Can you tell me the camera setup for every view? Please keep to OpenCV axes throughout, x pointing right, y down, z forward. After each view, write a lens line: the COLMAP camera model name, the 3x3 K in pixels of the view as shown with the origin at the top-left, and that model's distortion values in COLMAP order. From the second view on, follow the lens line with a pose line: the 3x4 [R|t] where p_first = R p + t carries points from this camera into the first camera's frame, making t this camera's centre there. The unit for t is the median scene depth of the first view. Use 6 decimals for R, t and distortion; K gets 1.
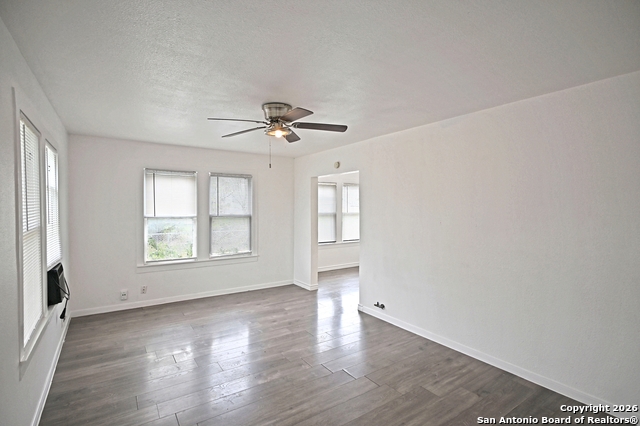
lens RADIAL K [[320.3, 0, 320.8], [0, 320.3, 212.9], [0, 0, 1]] dist [0.000689, 0.000008]
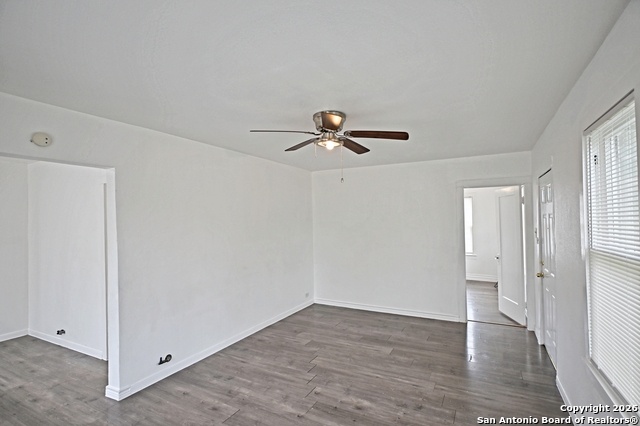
lens RADIAL K [[320.3, 0, 320.0], [0, 320.3, 213.9], [0, 0, 1]] dist [0.000689, 0.000008]
pose [[-0.473135, 0.019479, 0.880774, -0.844907], [0.035859, 0.999353, -0.002838, -0.045714], [-0.880260, 0.030241, -0.473527, 1.328823]]
